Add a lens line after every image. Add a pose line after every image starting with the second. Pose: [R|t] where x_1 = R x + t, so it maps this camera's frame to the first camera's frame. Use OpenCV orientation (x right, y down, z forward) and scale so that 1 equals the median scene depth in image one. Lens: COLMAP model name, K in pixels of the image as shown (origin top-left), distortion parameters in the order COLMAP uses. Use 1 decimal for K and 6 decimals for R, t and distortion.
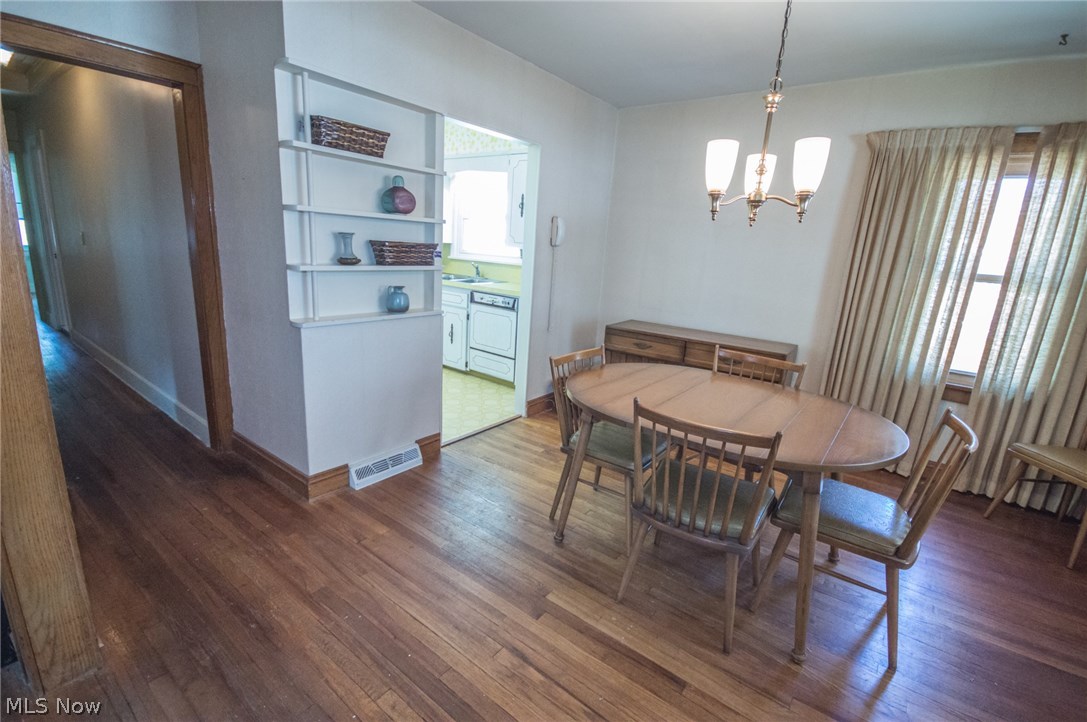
lens RADIAL K [[481.9, 0, 543.5], [0, 481.9, 361.0], [0, 0, 1]] dist [0.007440, -0.009065]
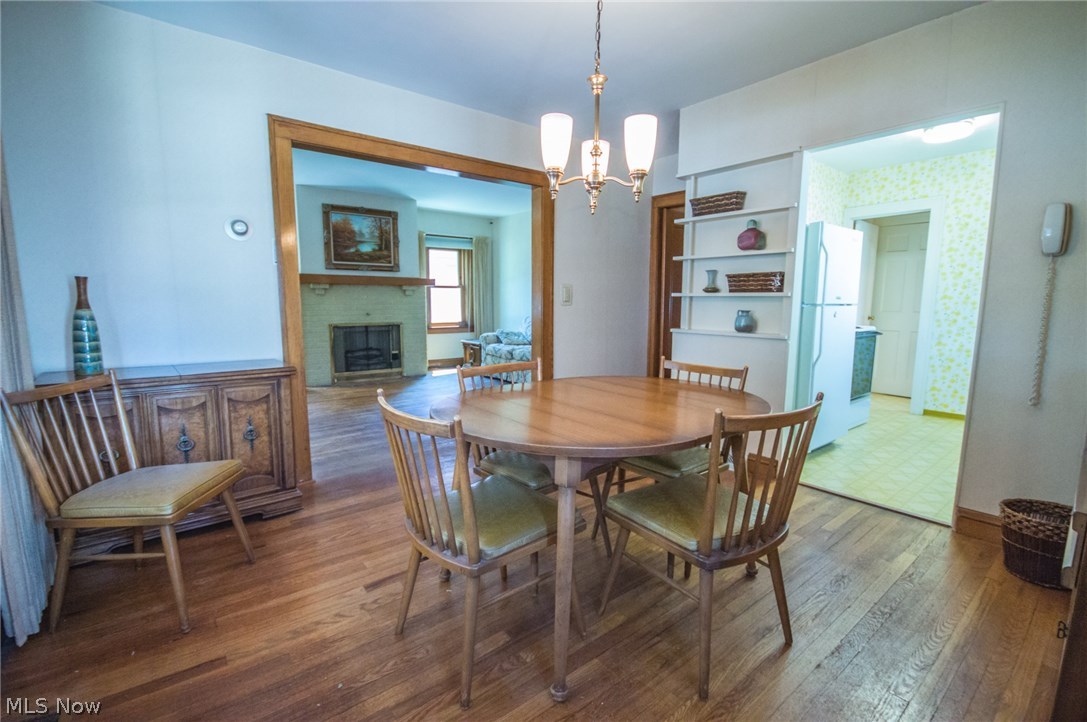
lens RADIAL K [[481.9, 0, 543.5], [0, 481.9, 361.0], [0, 0, 1]] dist [0.007440, -0.009065]
pose [[-0.236711, 0.057160, -0.969897, 1.041074], [-0.254654, 0.959718, 0.118710, -0.051678], [0.937614, 0.275089, -0.212620, 0.871685]]
